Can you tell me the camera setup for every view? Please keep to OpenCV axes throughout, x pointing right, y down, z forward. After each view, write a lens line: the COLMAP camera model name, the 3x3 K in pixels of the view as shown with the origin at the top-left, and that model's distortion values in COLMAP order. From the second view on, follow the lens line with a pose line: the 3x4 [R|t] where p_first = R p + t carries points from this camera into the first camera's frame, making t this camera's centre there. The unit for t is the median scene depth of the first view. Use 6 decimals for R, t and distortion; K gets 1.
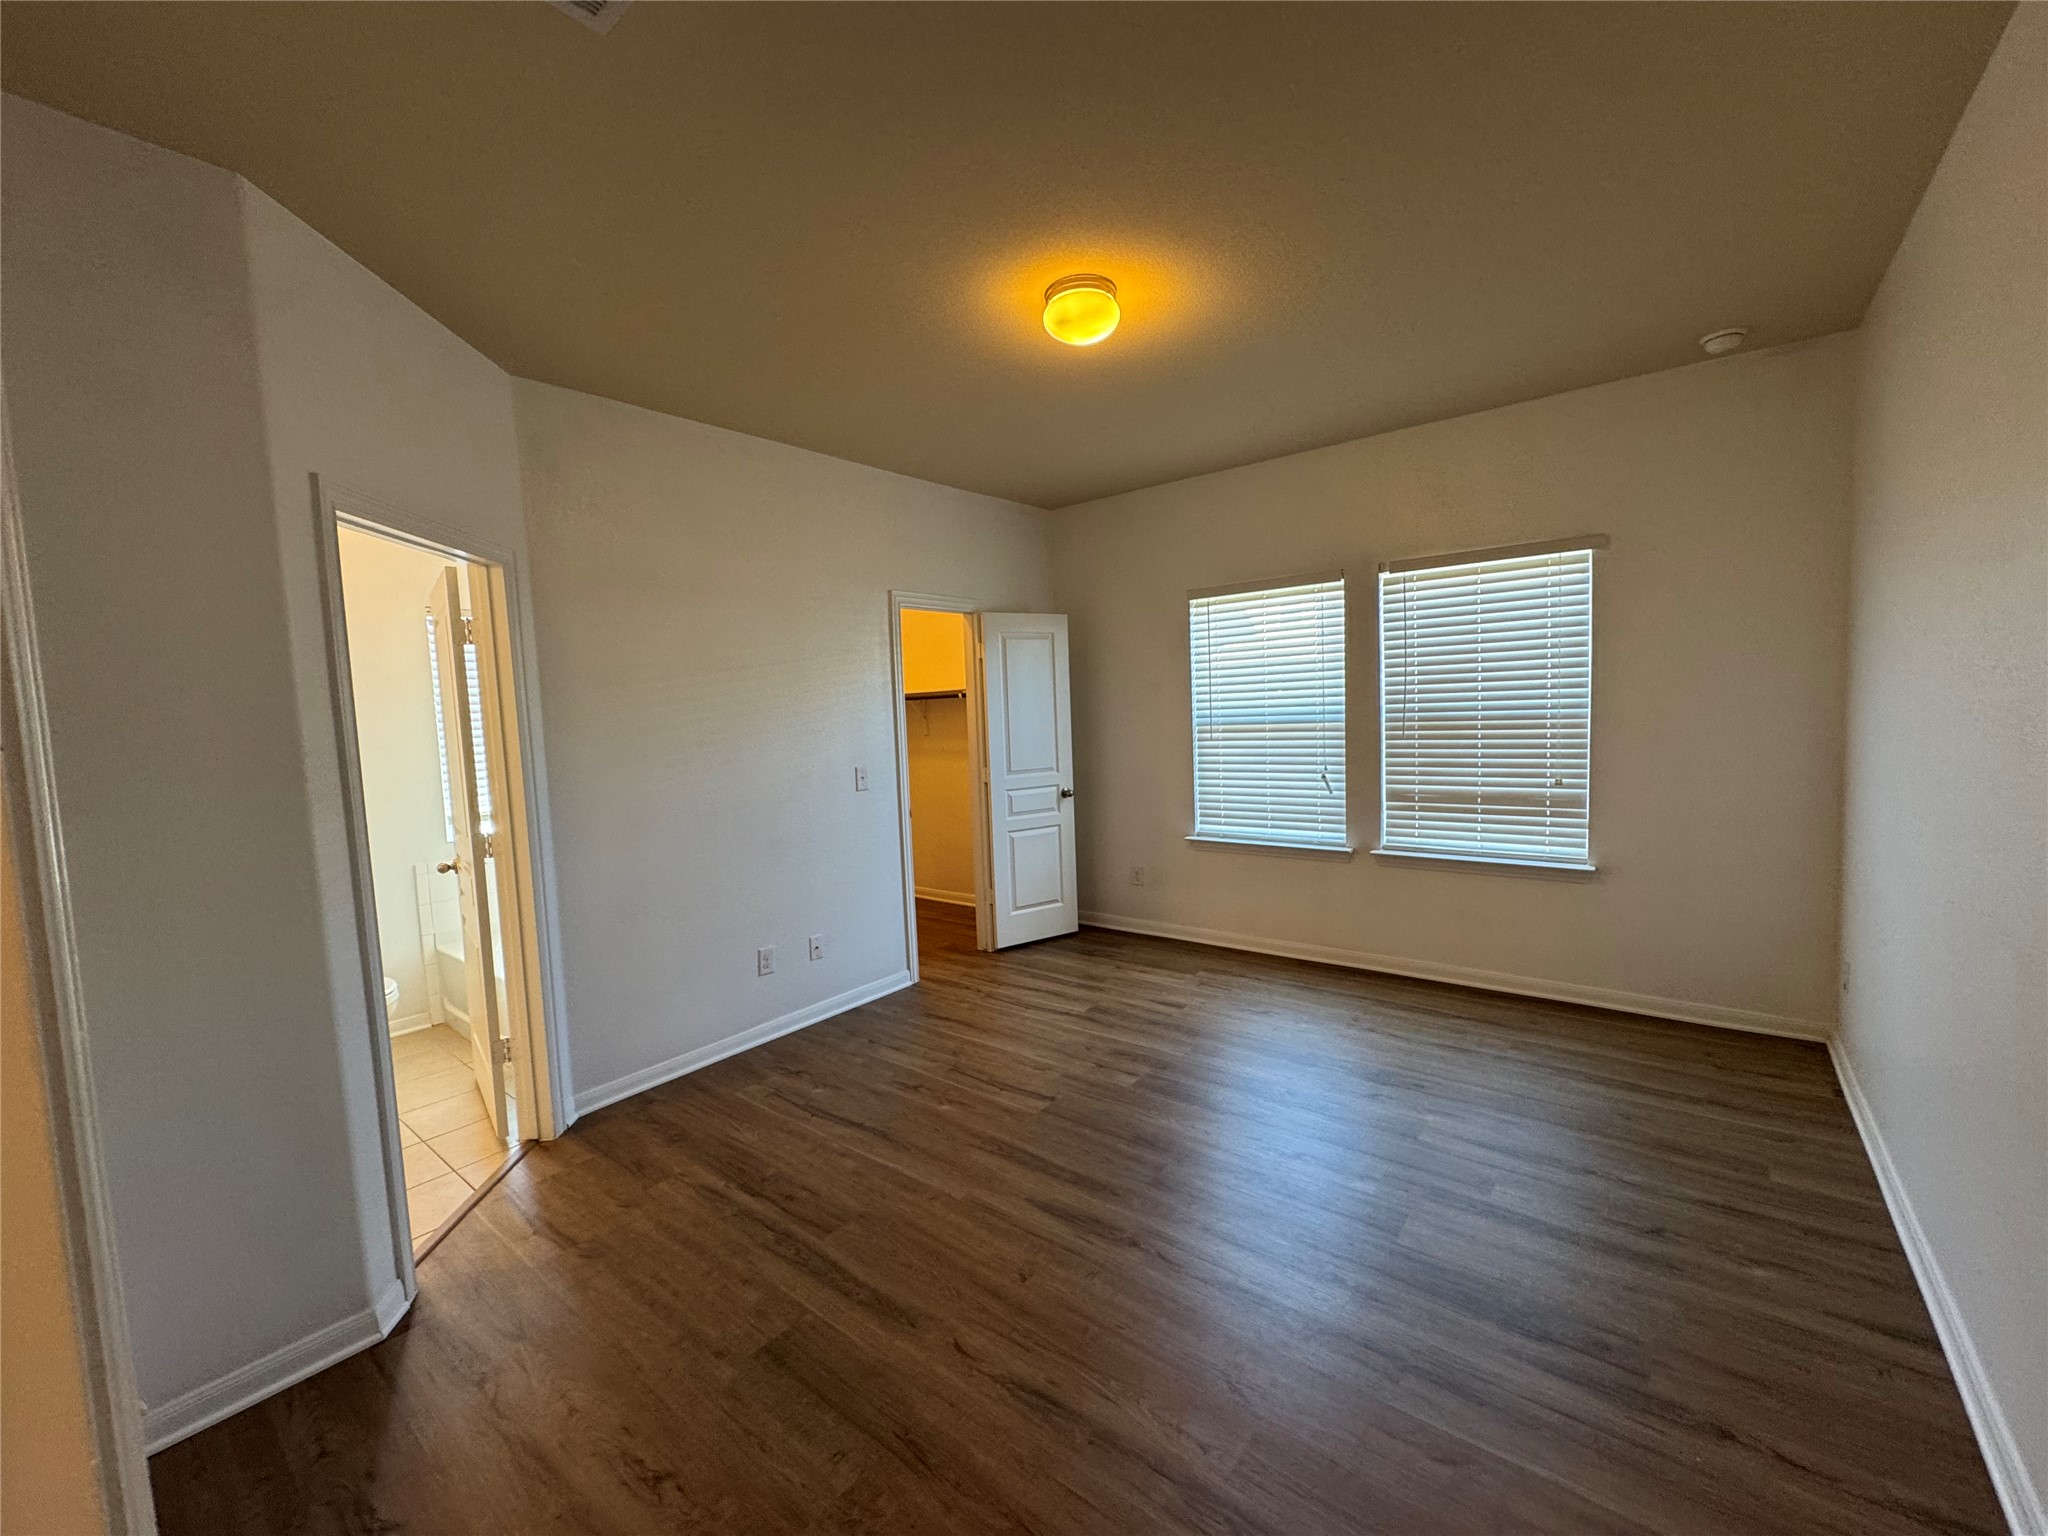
lens RADIAL K [[819.6, 0, 1022.5], [0, 819.6, 767.2], [0, 0, 1]] dist [-0.002522, 0.000060]
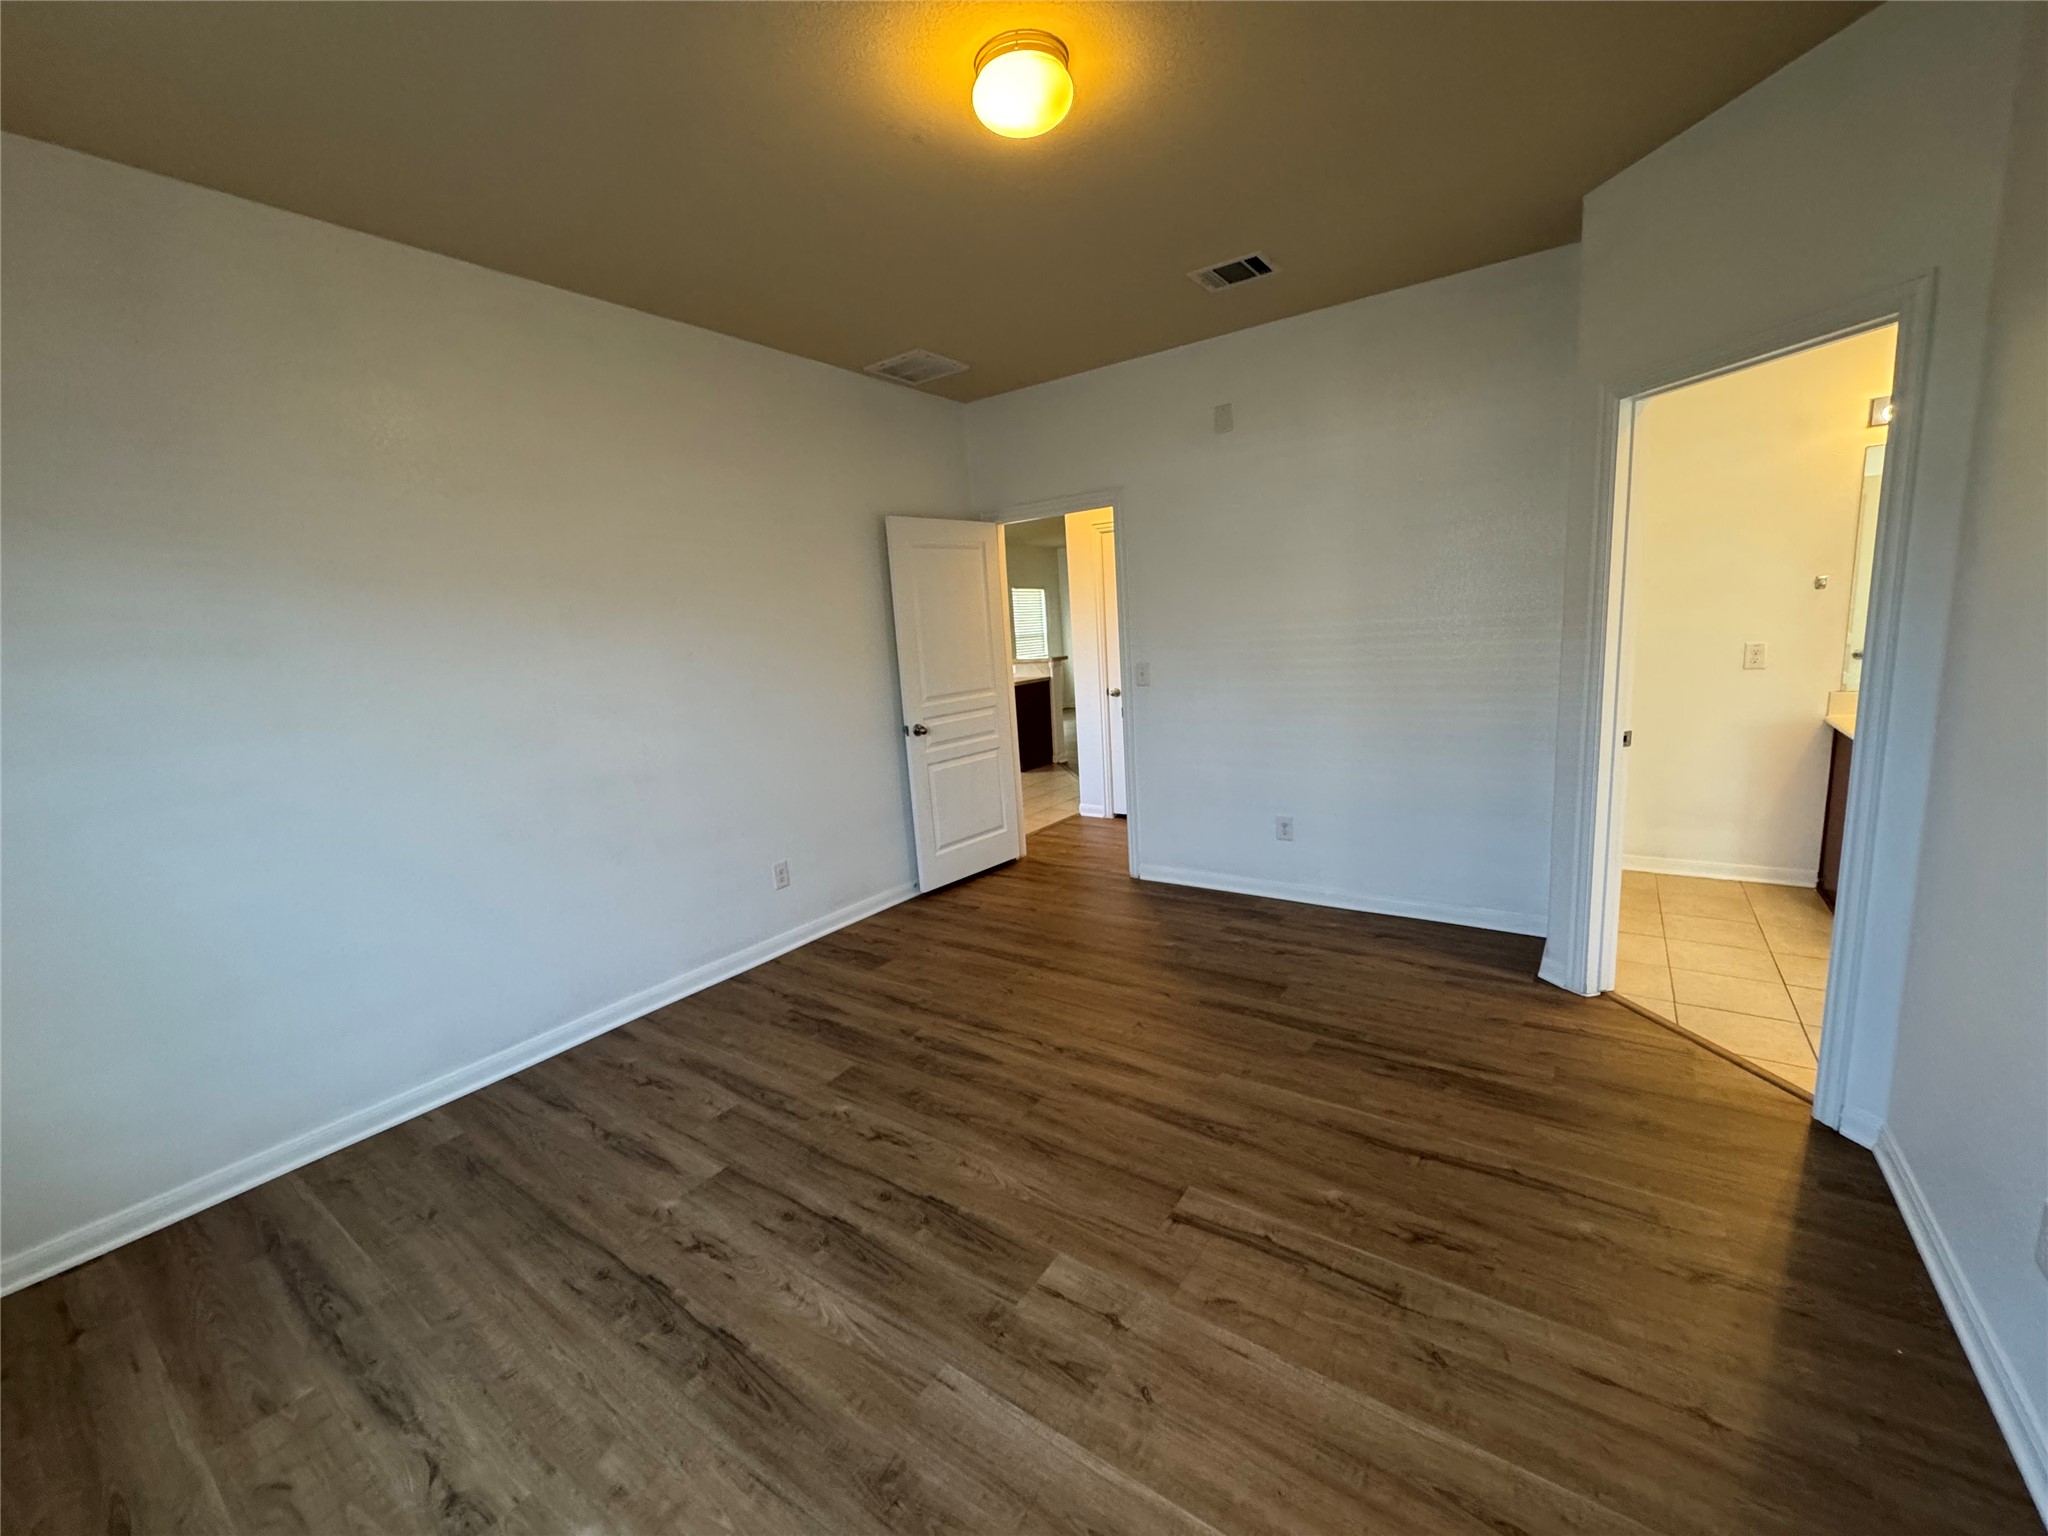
lens RADIAL K [[819.6, 0, 1022.5], [0, 819.6, 767.2], [0, 0, 1]] dist [-0.002522, 0.000060]
pose [[-0.992141, 0.116804, -0.044861, 0.154811], [0.101820, 0.962070, 0.253090, -0.124805], [0.072722, 0.246533, -0.966402, 1.647758]]
